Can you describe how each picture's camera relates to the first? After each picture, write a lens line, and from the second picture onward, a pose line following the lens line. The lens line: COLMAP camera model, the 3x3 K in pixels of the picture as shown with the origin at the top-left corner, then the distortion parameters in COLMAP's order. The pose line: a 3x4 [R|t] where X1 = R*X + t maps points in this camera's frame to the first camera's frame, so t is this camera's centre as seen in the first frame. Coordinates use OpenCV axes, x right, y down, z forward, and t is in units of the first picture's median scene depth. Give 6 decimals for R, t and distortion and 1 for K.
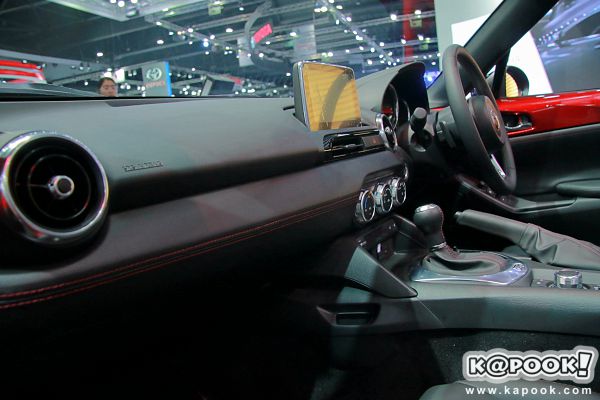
lens RADIAL K [[456.9, 0, 300.0], [0, 456.9, 200.0], [0, 0, 1]] dist [-0.125117, 0.003559]
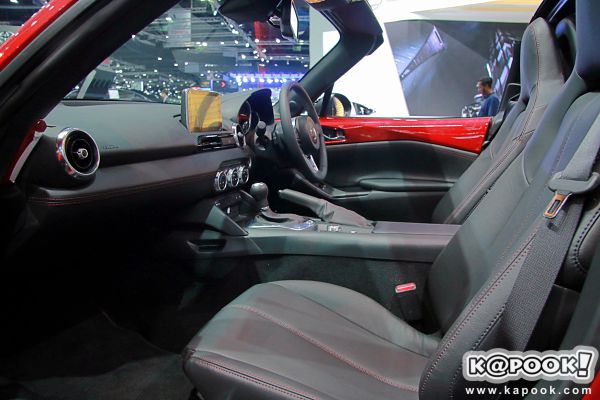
lens RADIAL K [[456.9, 0, 300.0], [0, 456.9, 200.0], [0, 0, 1]] dist [-0.125117, 0.003559]
pose [[0.954830, 0.055659, 0.291893, -0.046227], [-0.060047, 0.998177, 0.006090, 0.044336], [-0.291022, -0.023342, 0.956431, -0.522993]]
